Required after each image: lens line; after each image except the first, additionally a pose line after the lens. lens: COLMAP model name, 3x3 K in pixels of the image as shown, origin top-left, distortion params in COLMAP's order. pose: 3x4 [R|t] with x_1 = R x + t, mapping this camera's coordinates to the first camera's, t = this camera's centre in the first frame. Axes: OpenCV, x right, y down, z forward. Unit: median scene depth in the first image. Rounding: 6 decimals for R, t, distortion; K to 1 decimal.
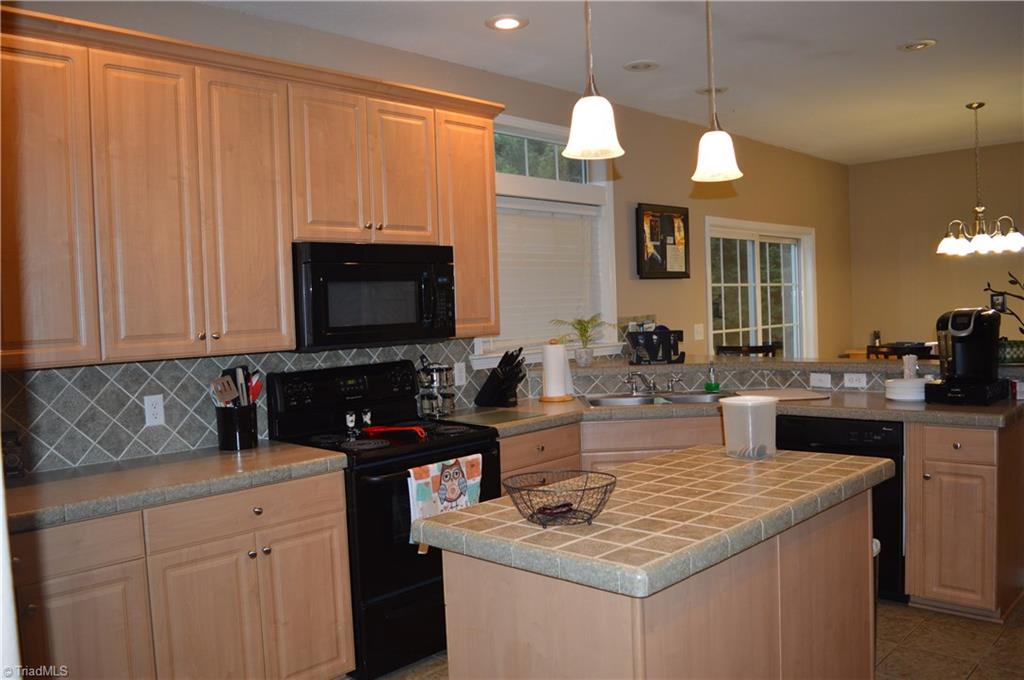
lens RADIAL K [[855.0, 0, 515.4], [0, 855.0, 335.8], [0, 0, 1]] dist [-0.087350, -0.001377]
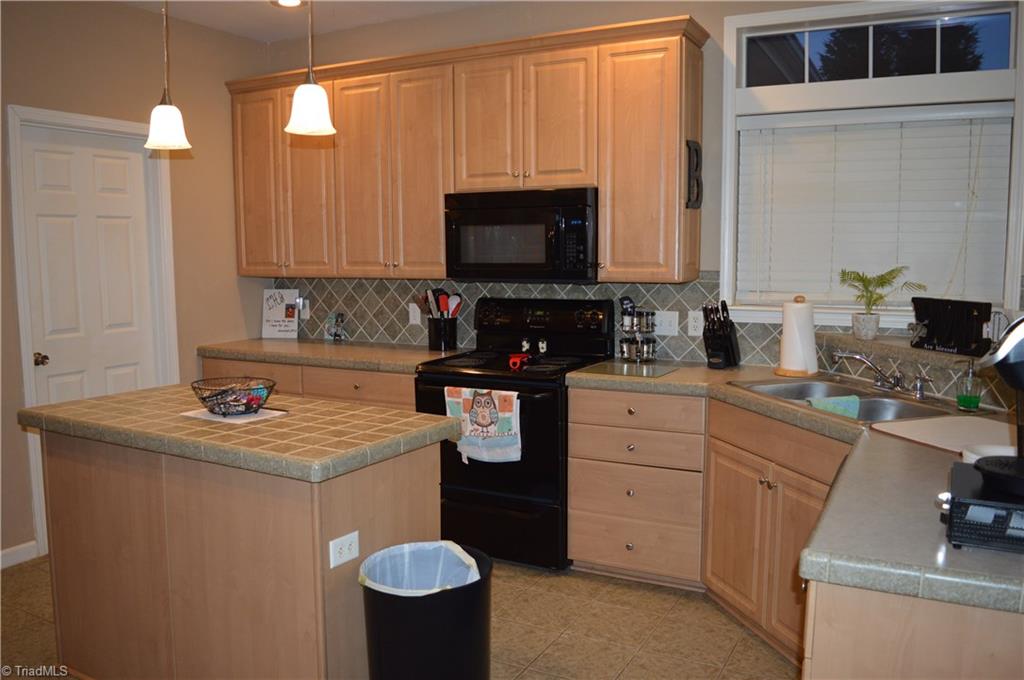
lens RADIAL K [[813.0, 0, 511.1], [0, 813.0, 341.7], [0, 0, 1]] dist [-0.092080, 0.019448]
pose [[0.253876, 0.142483, -0.956685, 0.846209], [-0.040641, 0.989788, 0.136628, -0.054665], [0.966383, 0.004194, 0.257074, 0.697105]]
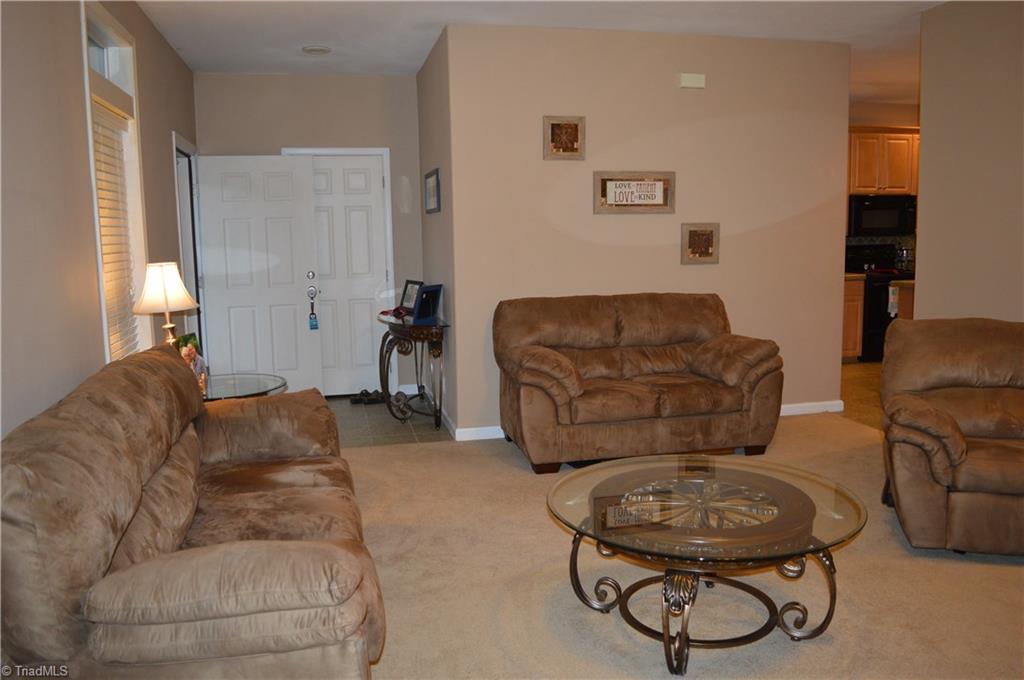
lens RADIAL K [[813.0, 0, 518.7], [0, 813.0, 345.8], [0, 0, 1]] dist [-0.092080, 0.019448]
pose [[0.843997, 0.098391, -0.527247, 0.198012], [-0.028316, 0.989833, 0.139389, 0.032715], [0.535601, -0.102714, 0.838202, -1.487481]]
